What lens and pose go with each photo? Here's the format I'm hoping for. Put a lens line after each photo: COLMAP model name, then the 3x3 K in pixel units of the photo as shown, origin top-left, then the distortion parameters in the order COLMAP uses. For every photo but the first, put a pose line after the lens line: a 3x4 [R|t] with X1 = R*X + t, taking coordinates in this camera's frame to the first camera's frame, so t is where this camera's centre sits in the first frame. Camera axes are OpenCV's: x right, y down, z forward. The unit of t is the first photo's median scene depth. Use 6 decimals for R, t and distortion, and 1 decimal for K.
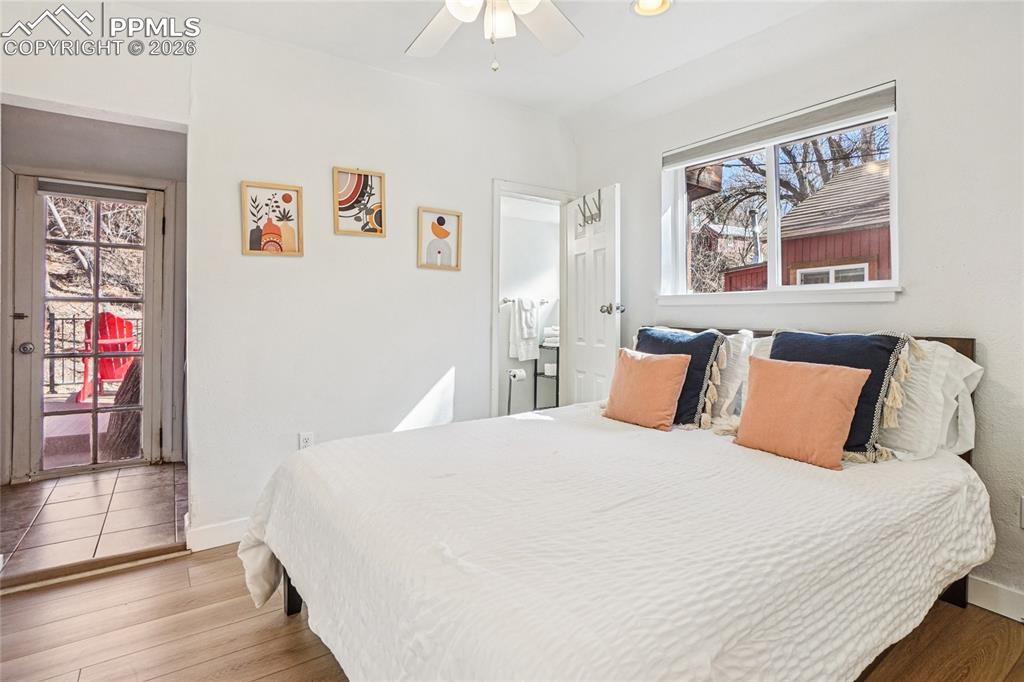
lens RADIAL K [[499.3, 0, 496.9], [0, 499.3, 325.0], [0, 0, 1]] dist [-0.017079, 0.001218]
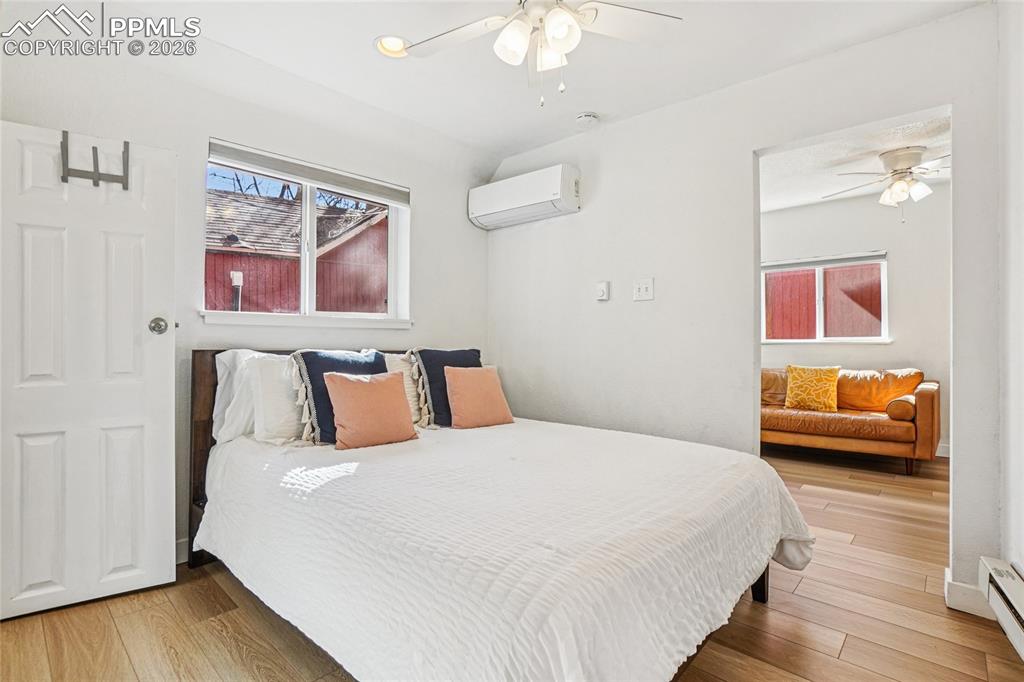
lens RADIAL K [[499.3, 0, 496.9], [0, 499.3, 325.0], [0, 0, 1]] dist [-0.017079, 0.001218]
pose [[-0.202116, 0.023906, 0.979070, -0.629081], [0.010732, 0.999696, -0.022194, -0.017057], [-0.979303, 0.006022, -0.202311, 0.824137]]
